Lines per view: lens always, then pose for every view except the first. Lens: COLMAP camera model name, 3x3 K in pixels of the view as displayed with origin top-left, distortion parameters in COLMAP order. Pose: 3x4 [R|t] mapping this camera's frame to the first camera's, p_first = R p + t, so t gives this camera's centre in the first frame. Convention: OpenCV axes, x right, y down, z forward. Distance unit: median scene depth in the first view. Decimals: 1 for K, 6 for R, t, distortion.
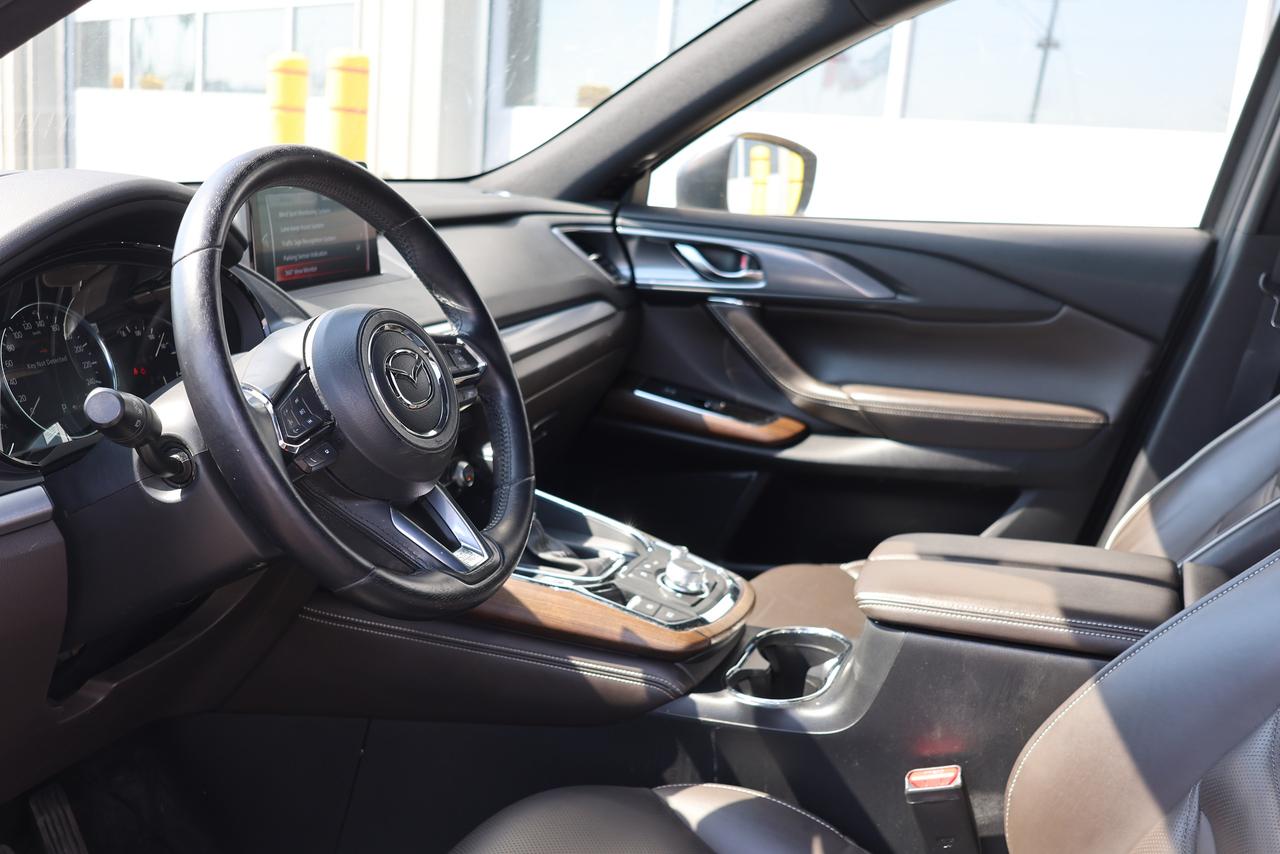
lens RADIAL K [[1387.4, 0, 639.9], [0, 1387.4, 425.6], [0, 0, 1]] dist [0.081775, 0.000000]
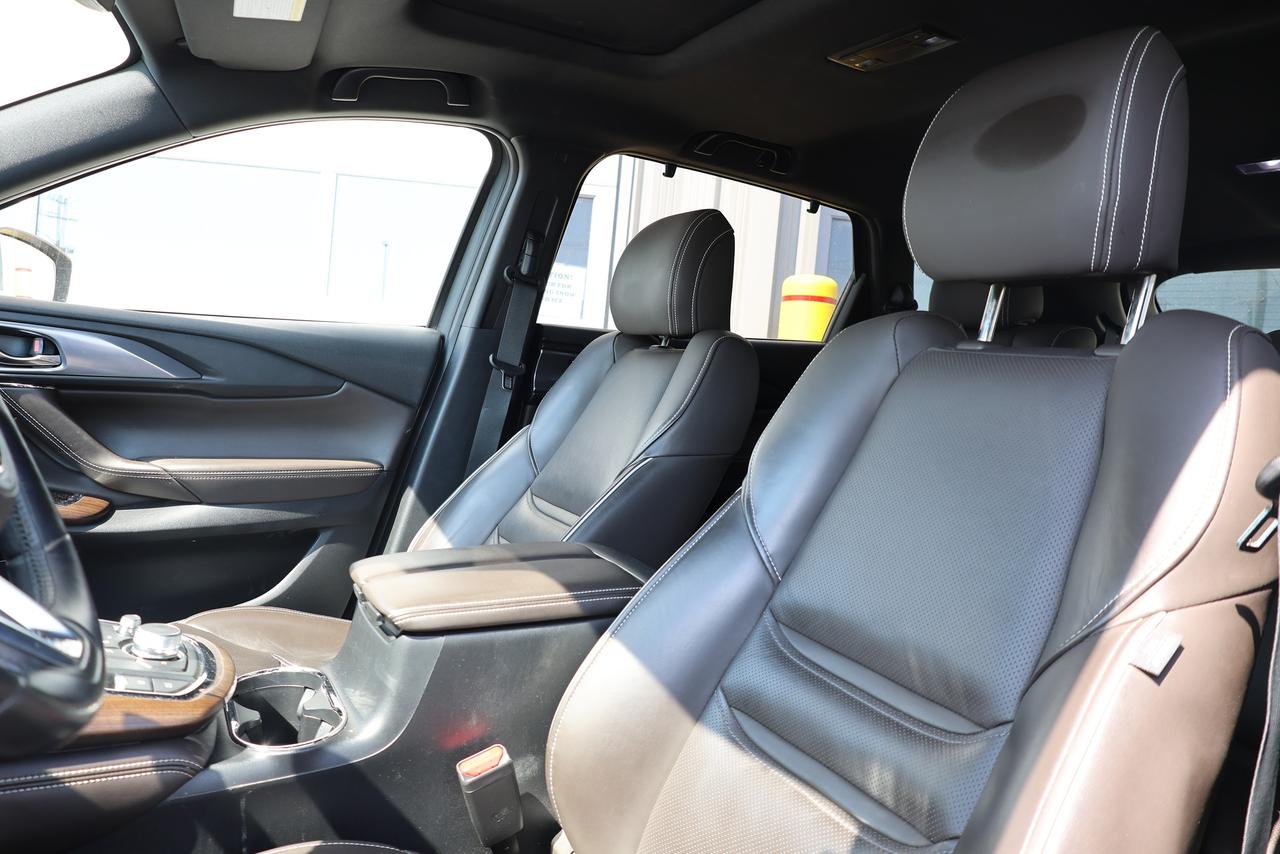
lens RADIAL K [[881.4, 0, 641.6], [0, 881.4, 432.7], [0, 0, 1]] dist [-0.007561, 0.013376]
pose [[0.648228, -0.046779, 0.760008, -0.204387], [0.115524, 0.992599, -0.037438, 0.032944], [-0.752632, 0.112067, 0.648835, 0.396258]]
